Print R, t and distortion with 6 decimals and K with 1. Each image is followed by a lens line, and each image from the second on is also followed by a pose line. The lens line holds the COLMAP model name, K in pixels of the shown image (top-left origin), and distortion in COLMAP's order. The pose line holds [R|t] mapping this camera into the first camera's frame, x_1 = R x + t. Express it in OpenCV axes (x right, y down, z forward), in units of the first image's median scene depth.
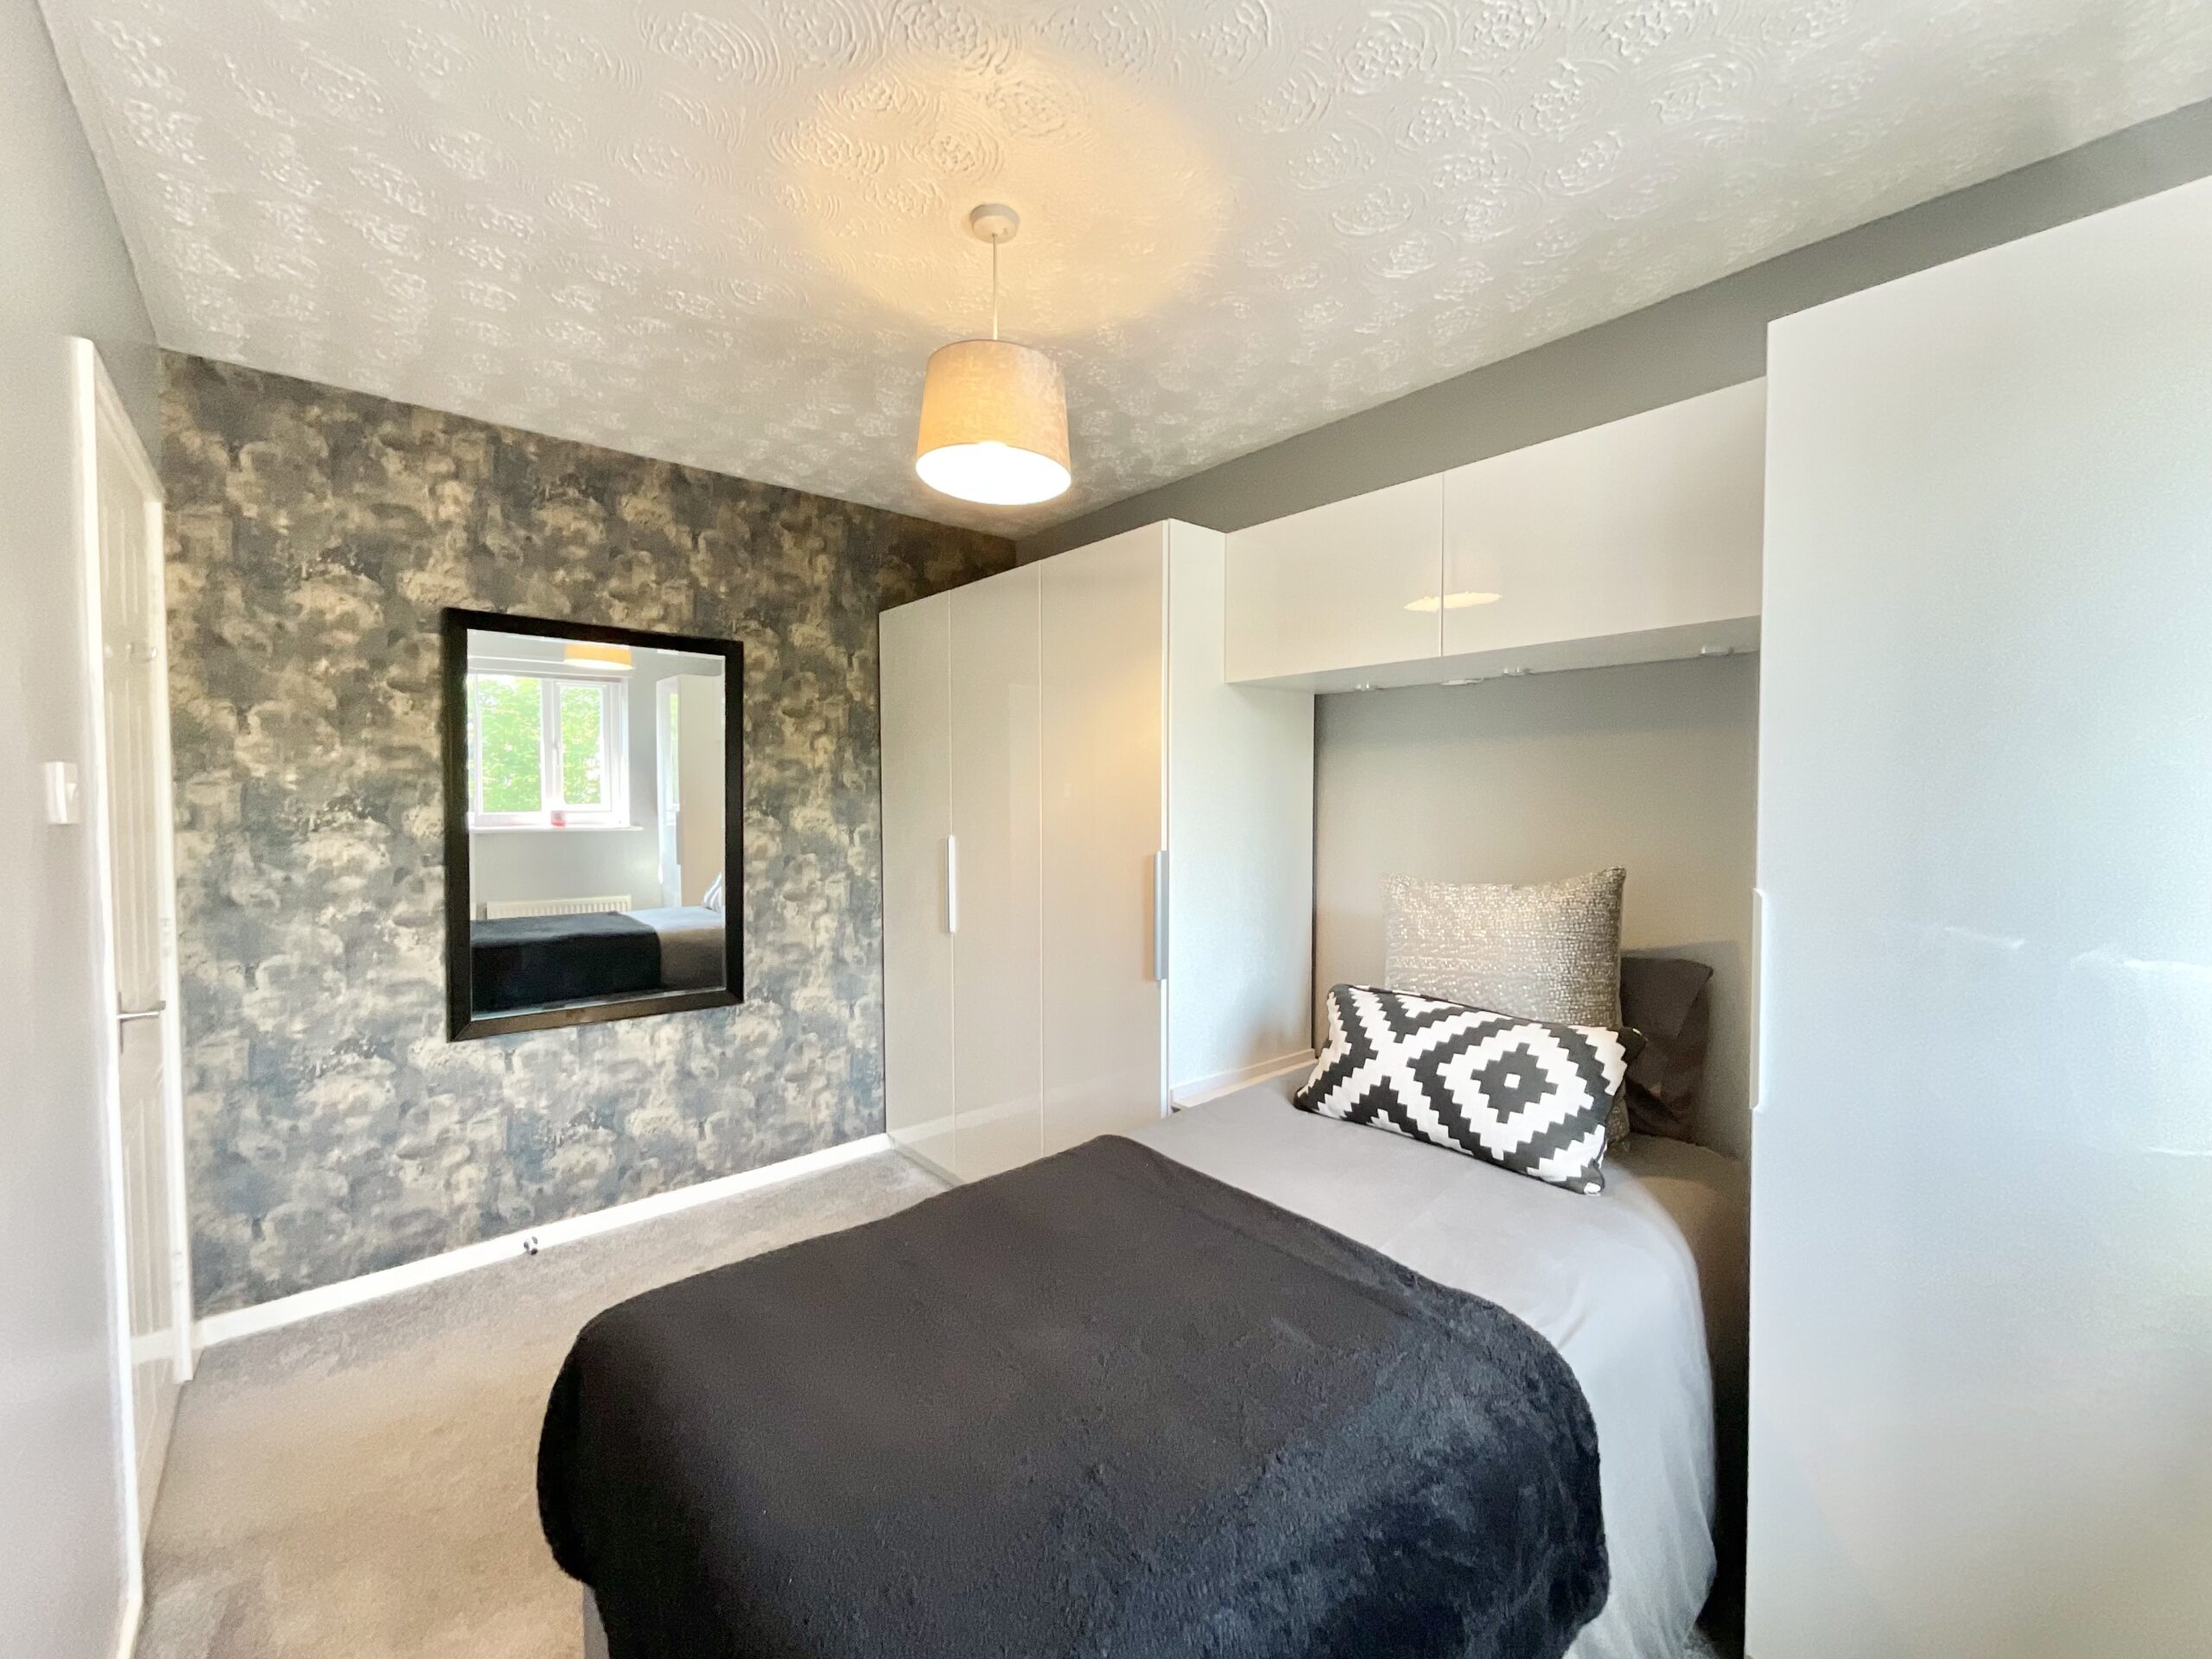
lens RADIAL K [[892.9, 0, 1105.4], [0, 892.9, 828.1], [0, 0, 1]] dist [0.000866, -0.002623]
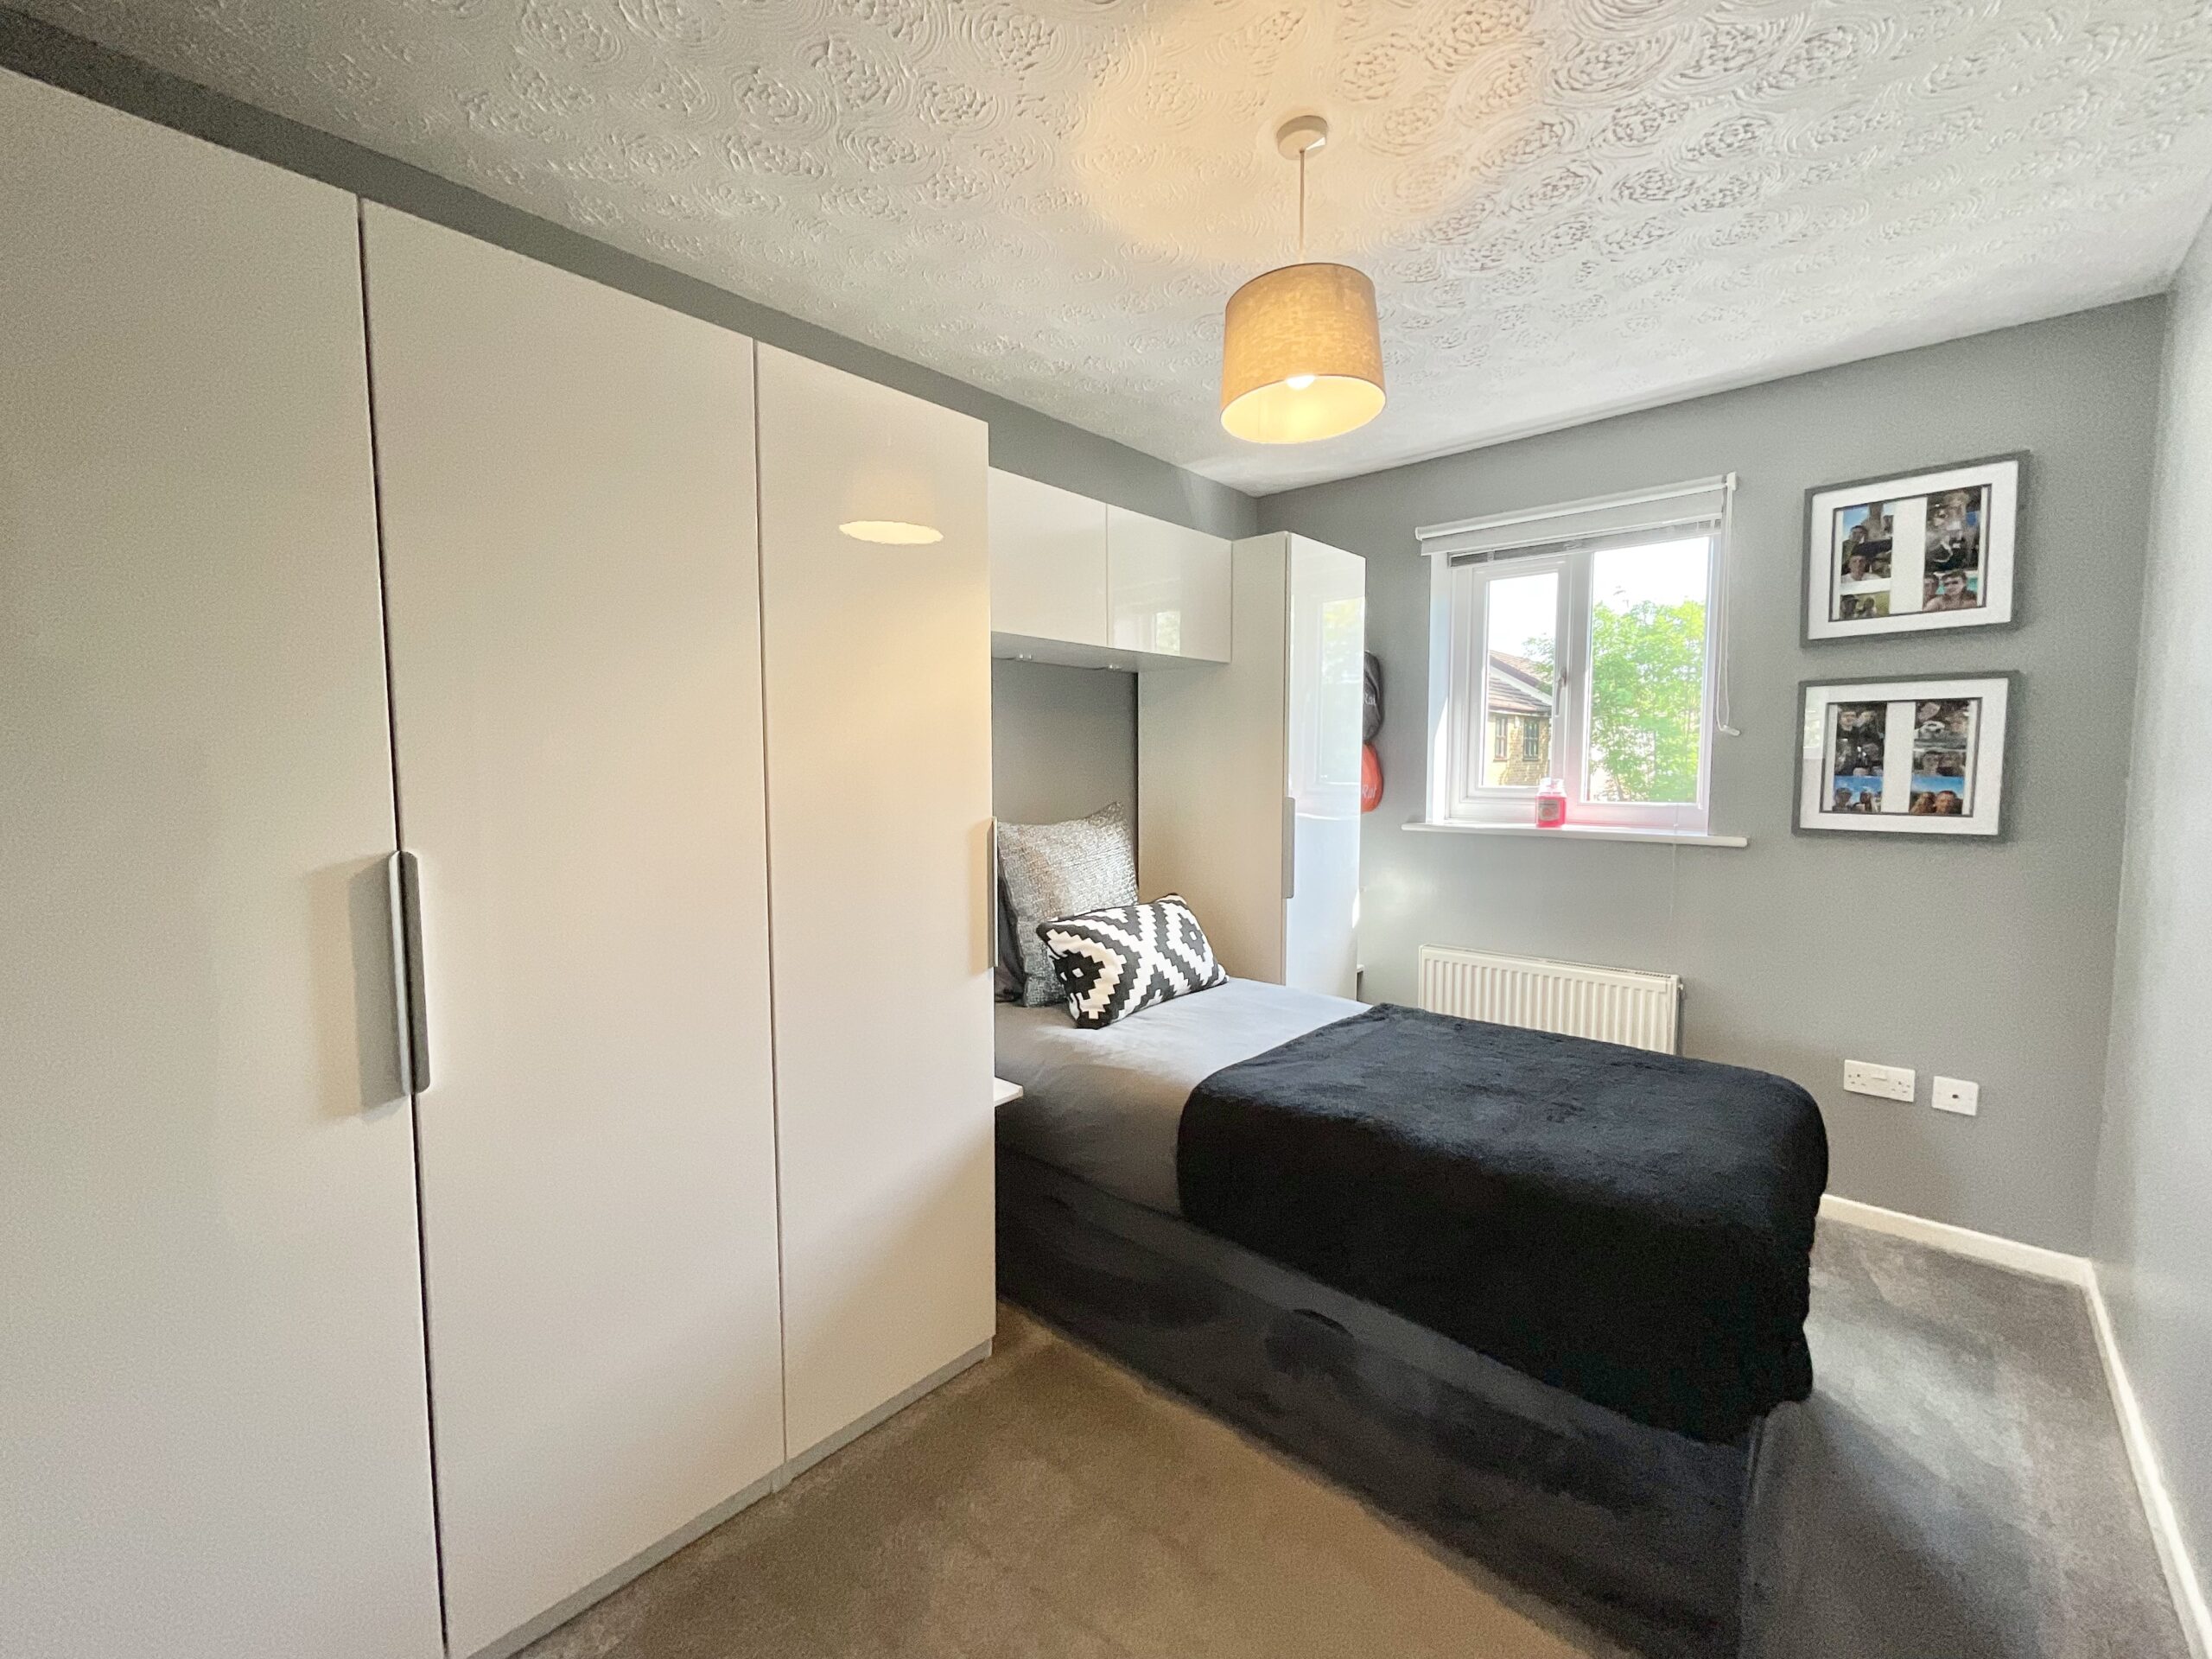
lens RADIAL K [[892.9, 0, 1105.7], [0, 892.9, 826.1], [0, 0, 1]] dist [0.000866, -0.002623]
pose [[-0.125412, -0.065558, 0.989936, -0.974455], [0.041562, 0.996591, 0.071264, -0.024730], [-0.991234, 0.050081, -0.122259, 1.220027]]
